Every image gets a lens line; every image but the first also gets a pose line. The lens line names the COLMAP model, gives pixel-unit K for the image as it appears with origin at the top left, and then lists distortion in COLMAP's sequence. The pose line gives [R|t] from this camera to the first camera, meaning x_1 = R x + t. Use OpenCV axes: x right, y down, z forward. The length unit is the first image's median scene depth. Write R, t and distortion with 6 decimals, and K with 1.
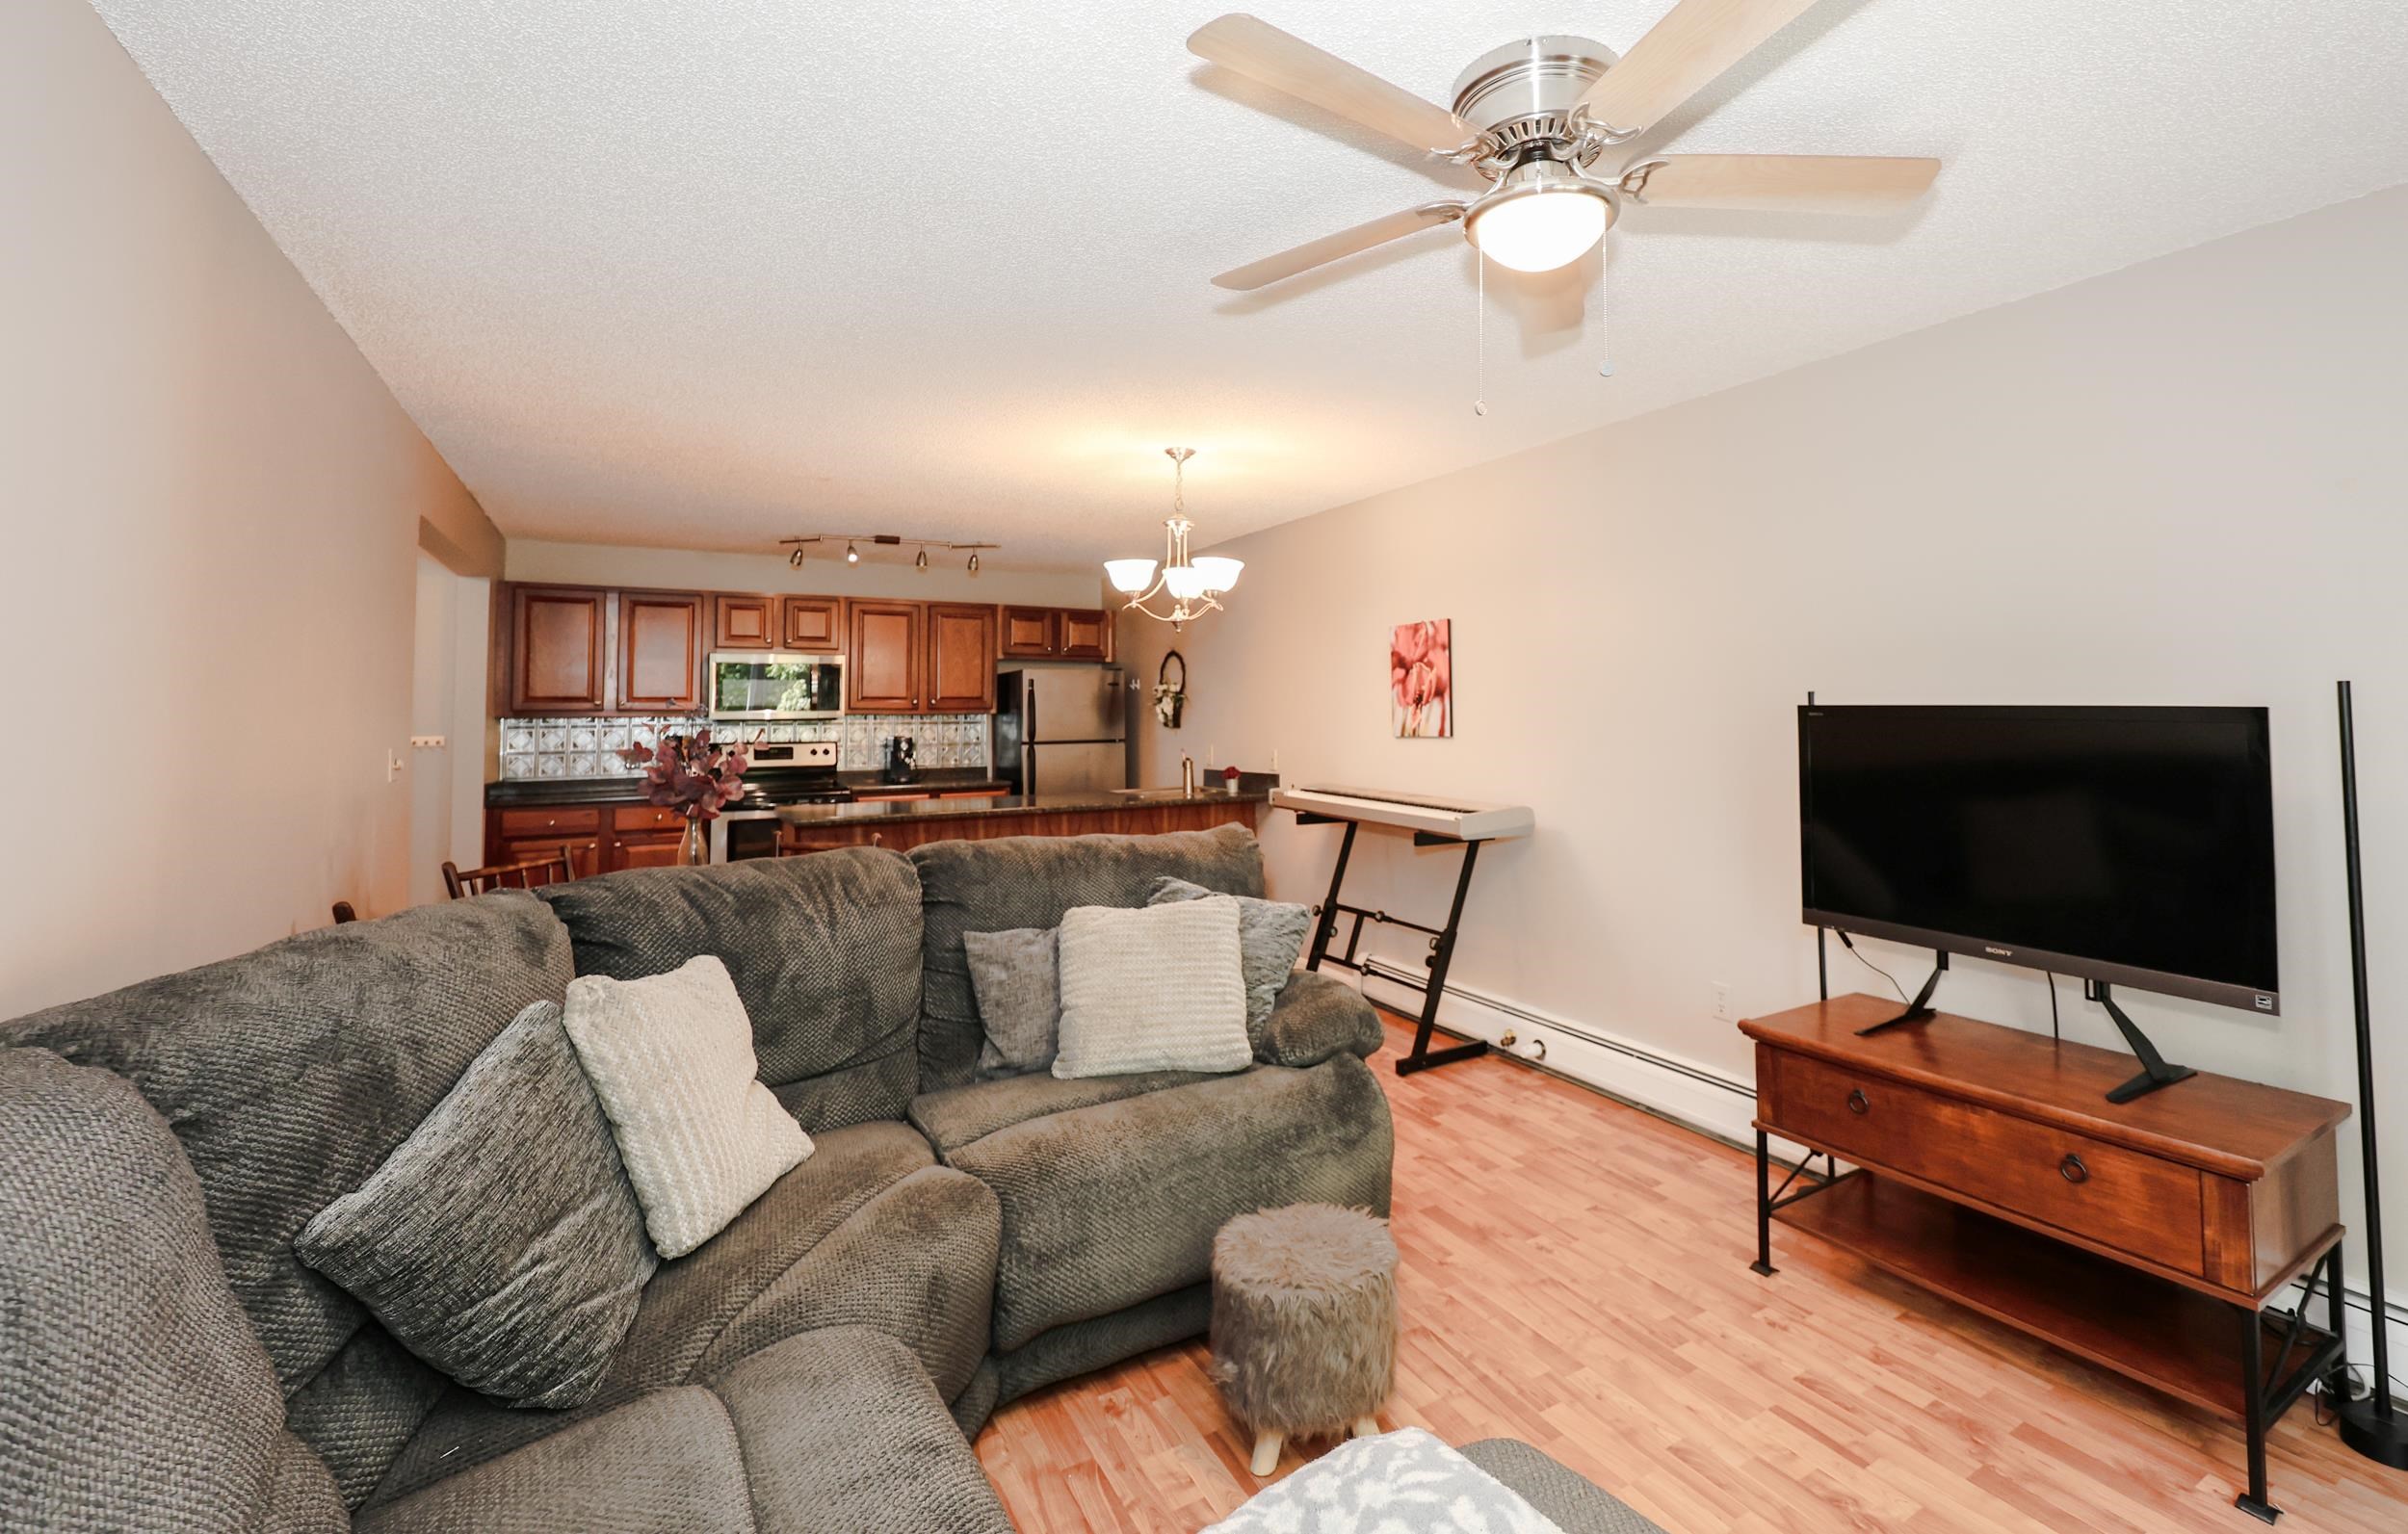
lens RADIAL K [[1040.2, 0, 1264.4], [0, 1040.2, 667.2], [0, 0, 1]] dist [0.000164, -0.000112]
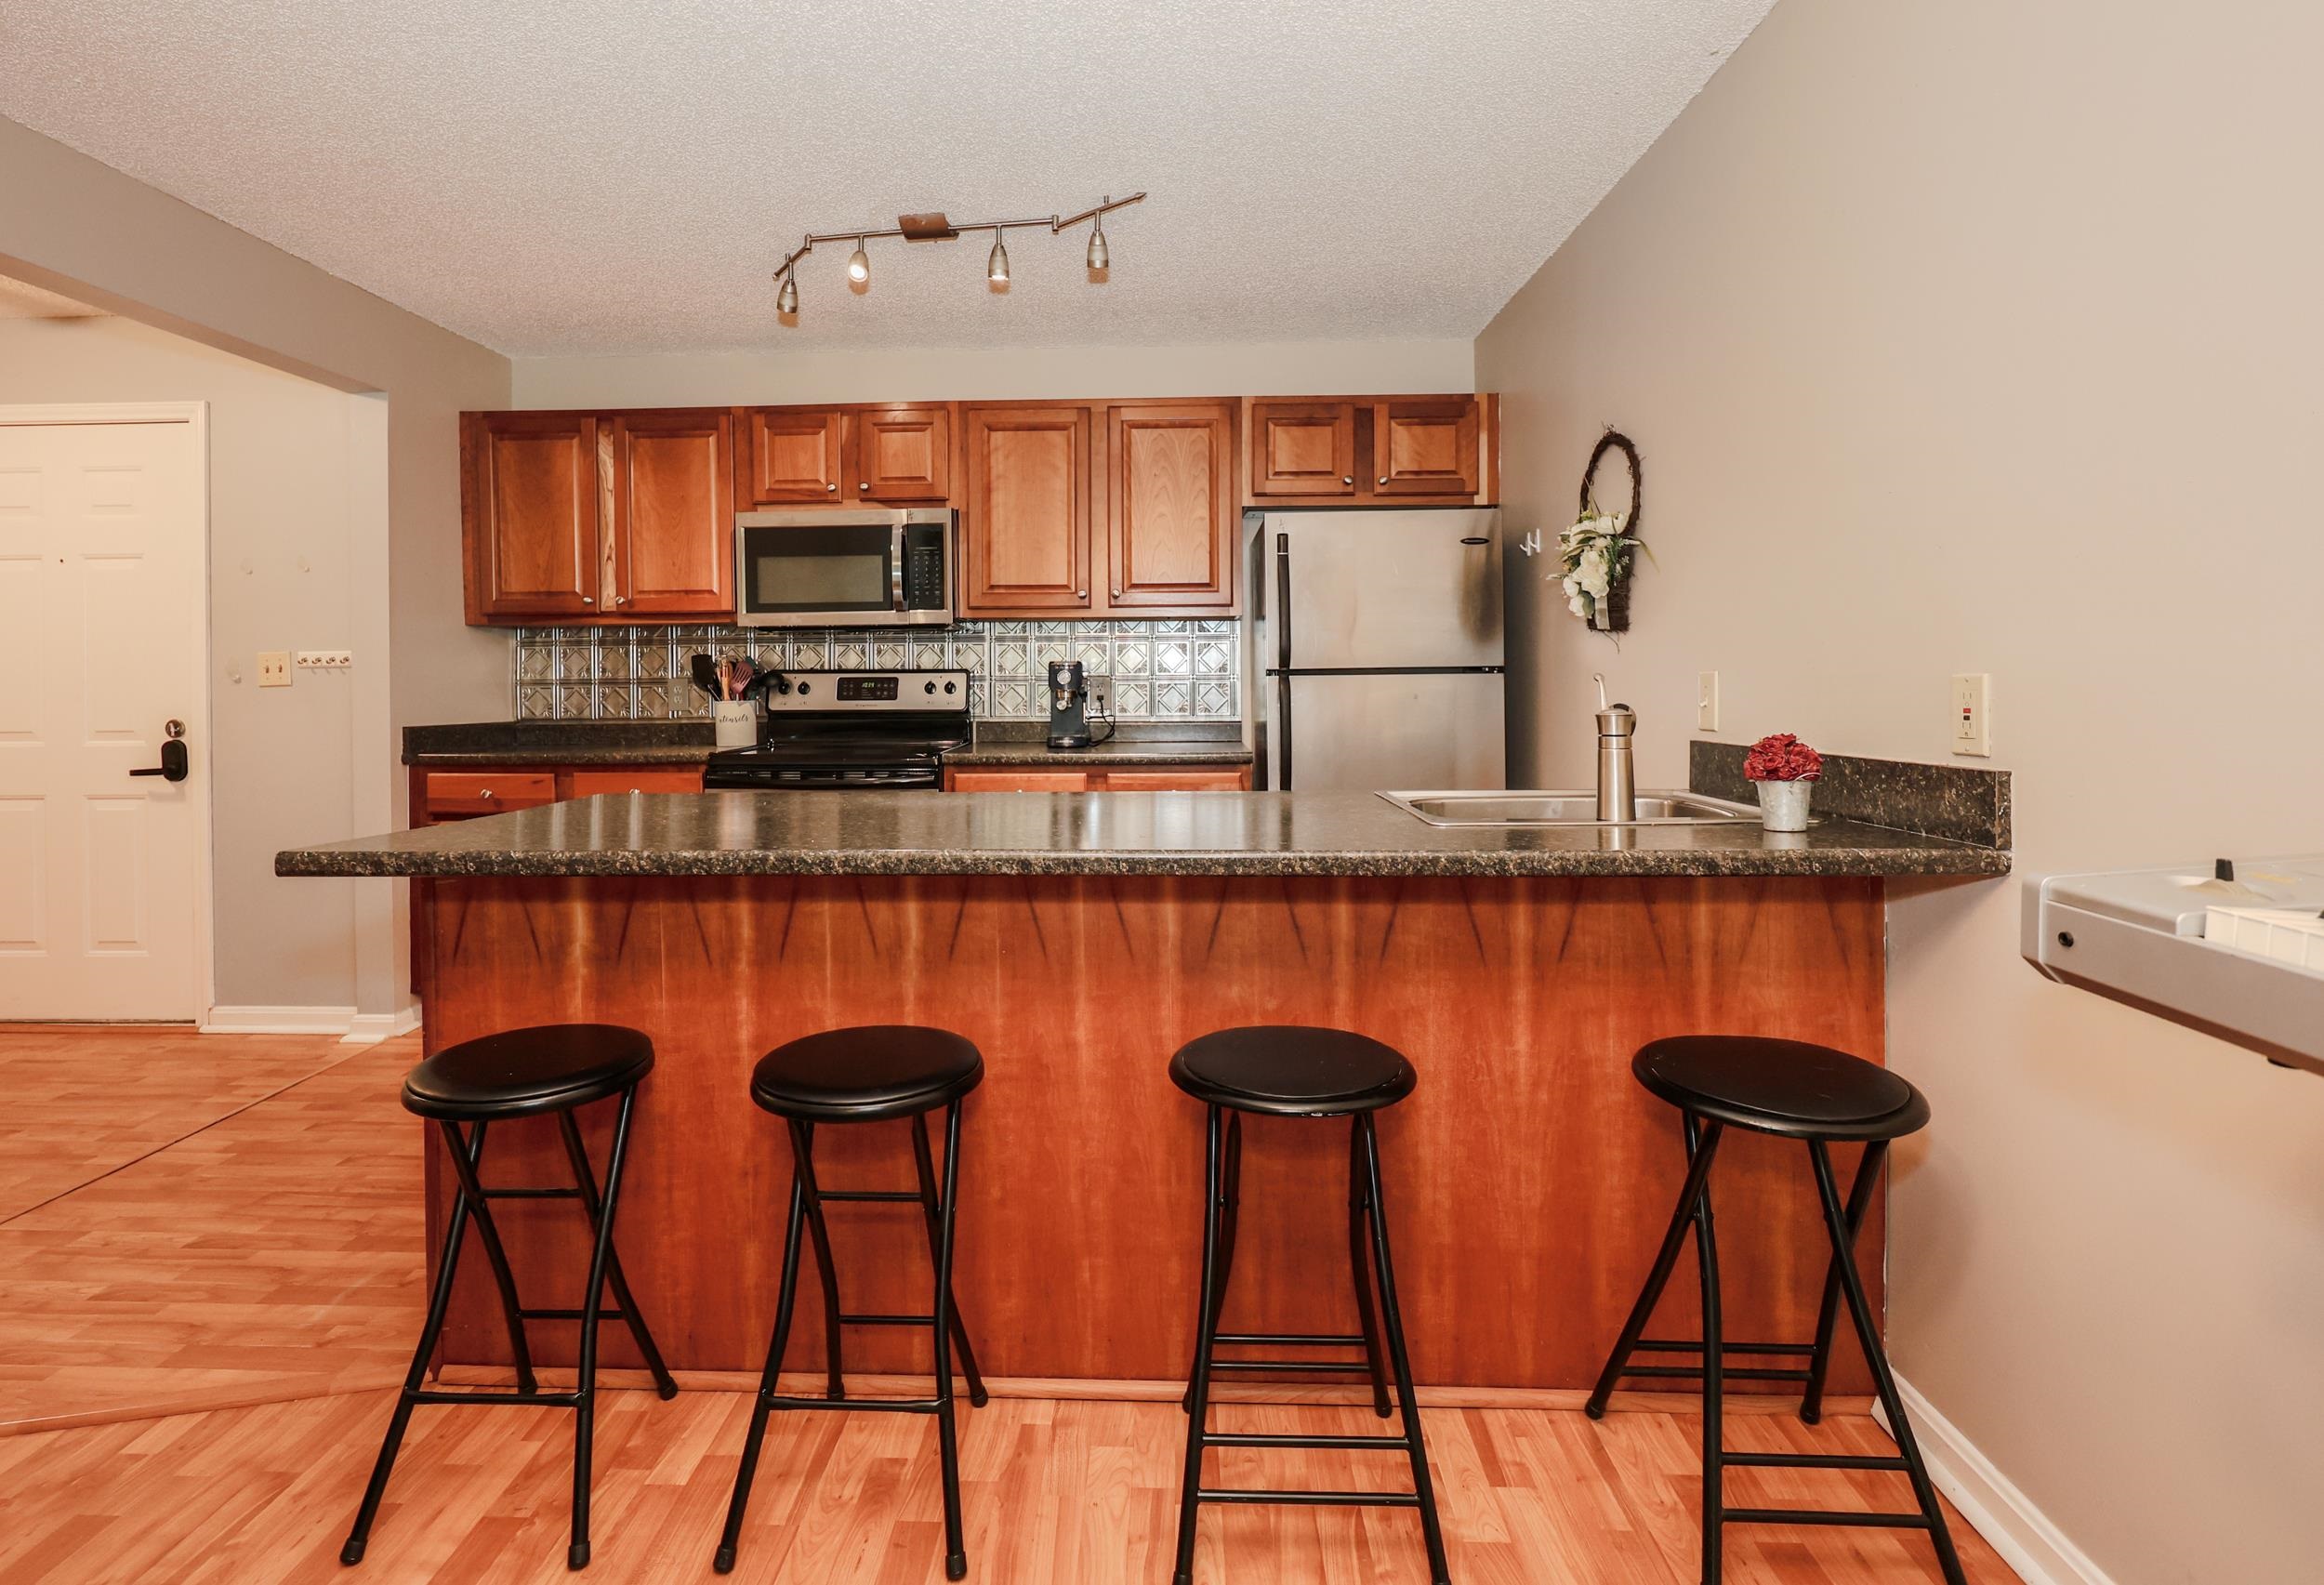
lens RADIAL K [[1120.1, 0, 1121.1], [0, 1120.1, 671.1], [0, 0, 1]] dist [0.004750, -0.000220]
pose [[0.839672, -0.001010, -0.543093, -0.015561], [0.025751, 0.998948, 0.037956, 0.057439], [0.542483, -0.045855, 0.838814, 0.600135]]
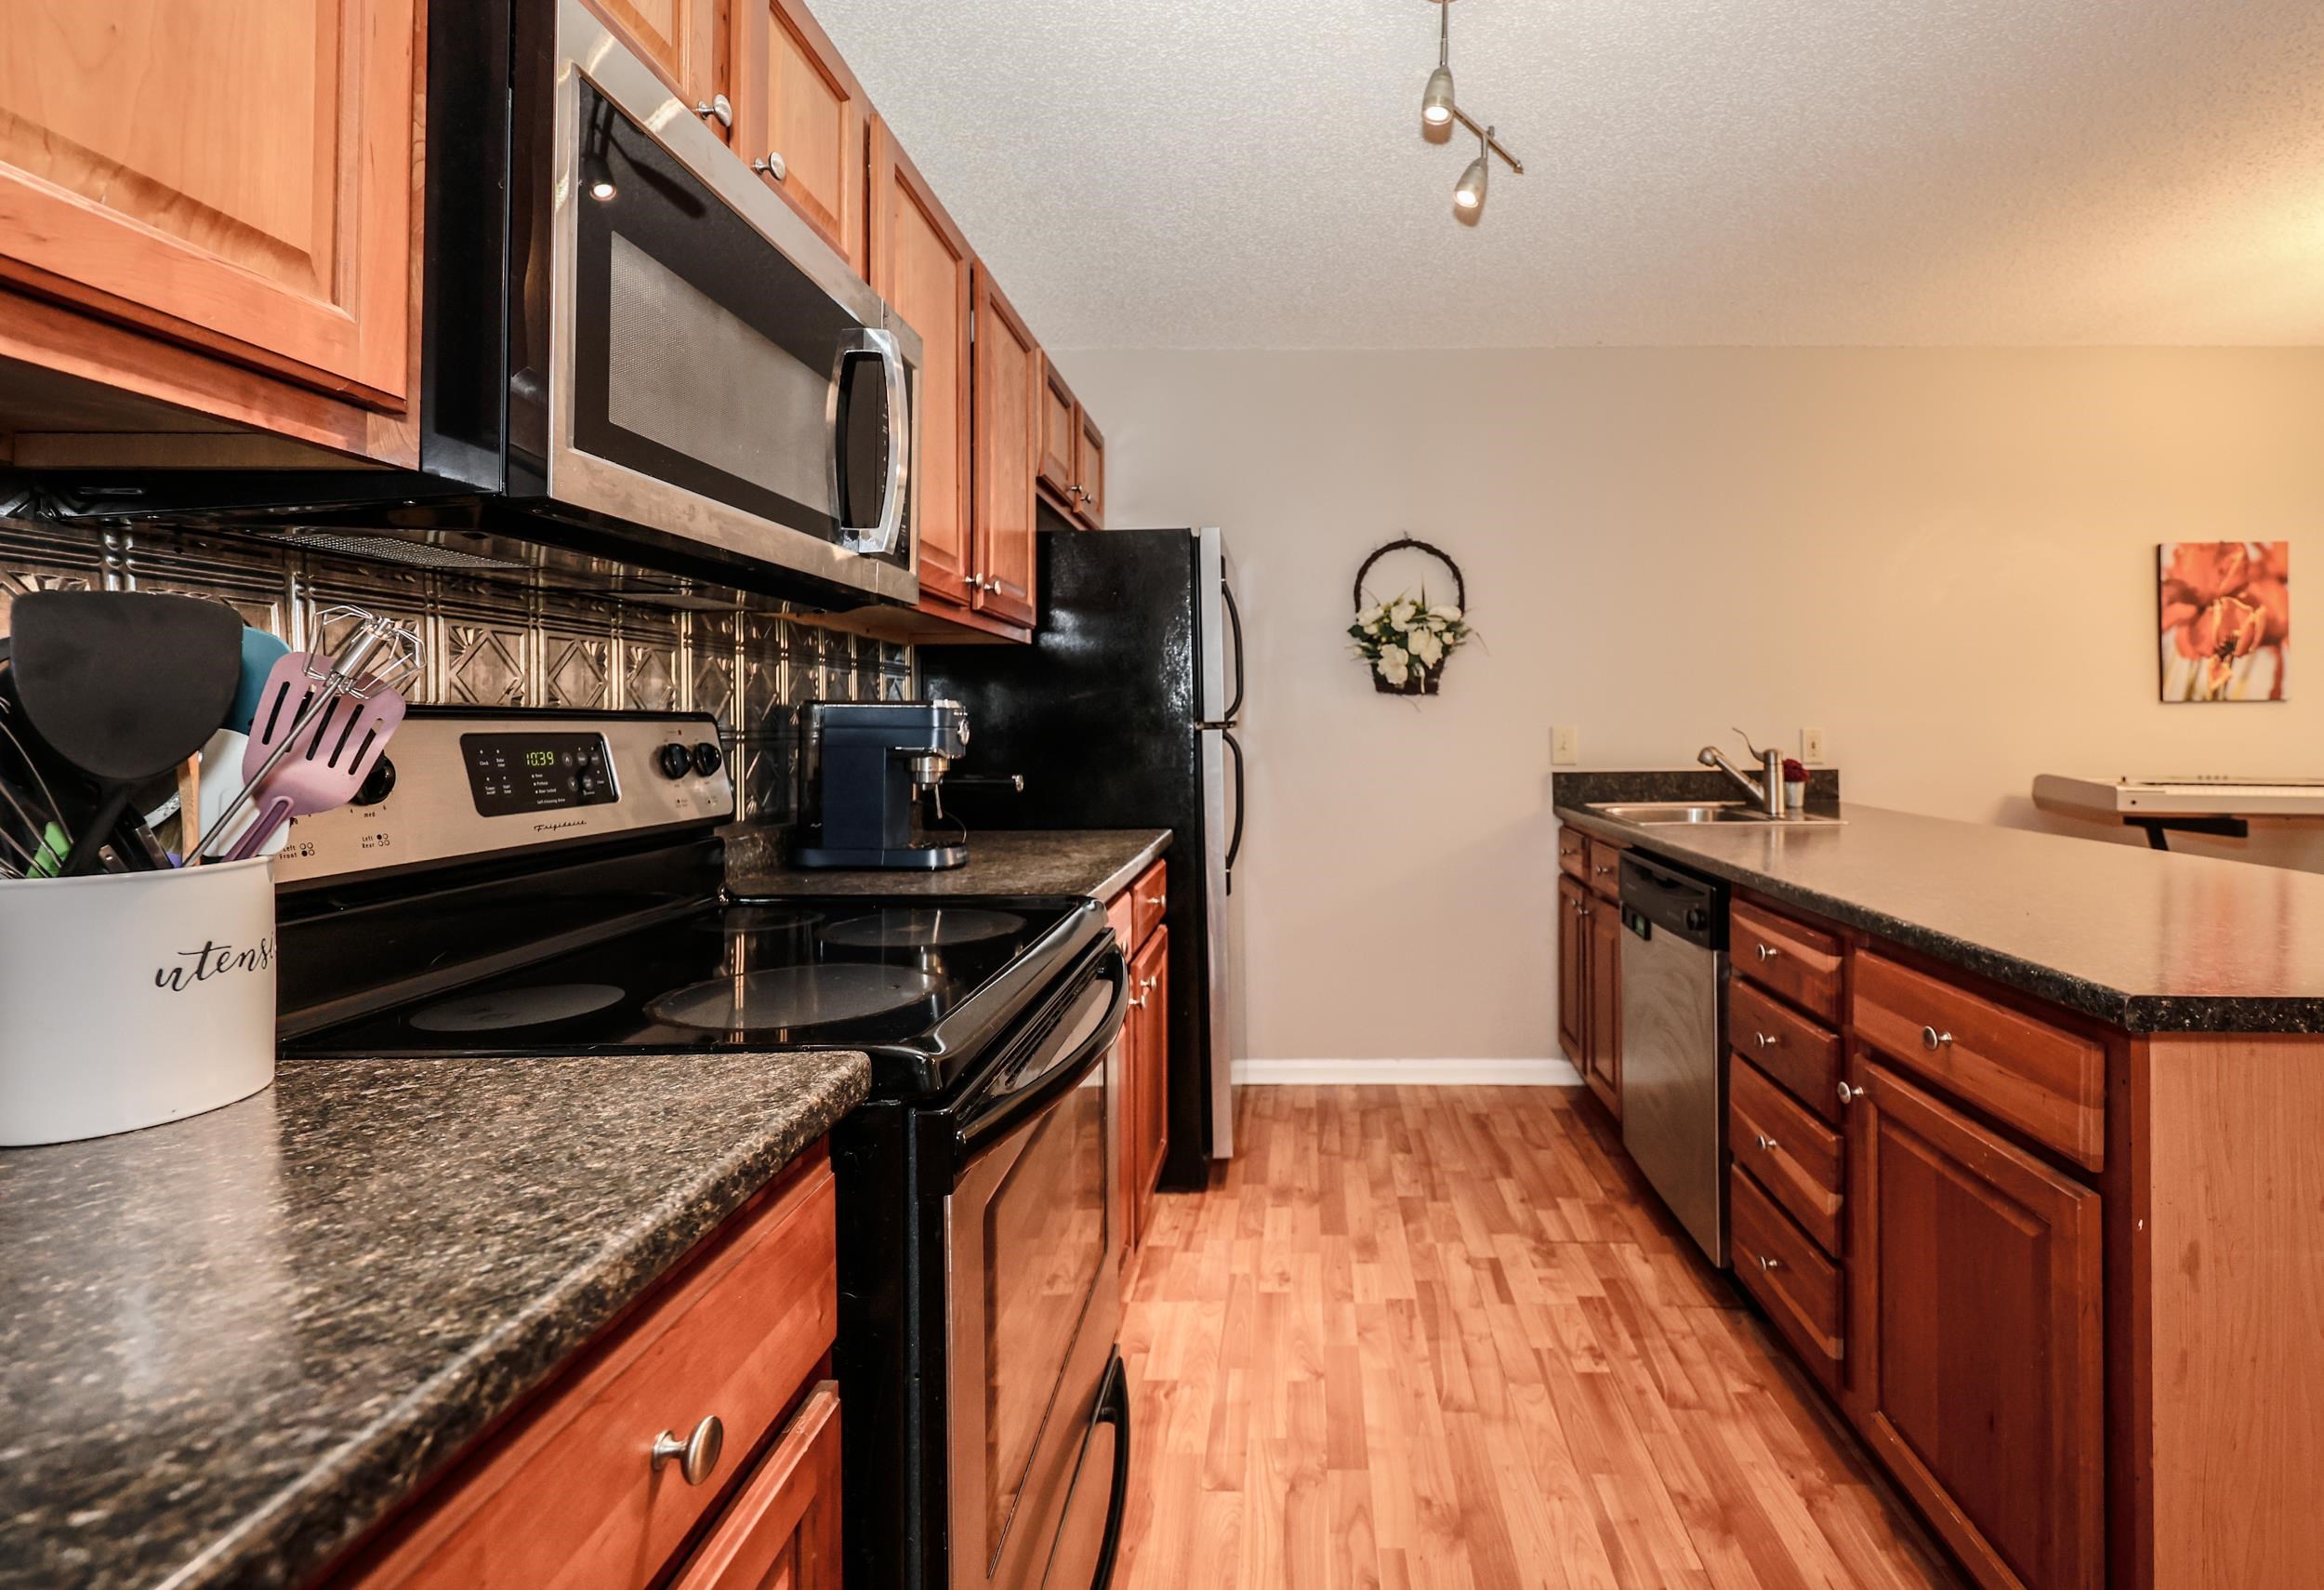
lens RADIAL K [[1072.2, 0, 1245.3], [0, 1072.2, 717.5], [0, 0, 1]] dist [0.007436, -0.002008]
pose [[0.514068, 0.014000, 0.857635, -0.612893], [-0.041246, 0.999114, 0.008413, 0.073096], [-0.856757, -0.039699, 0.514190, 0.872981]]
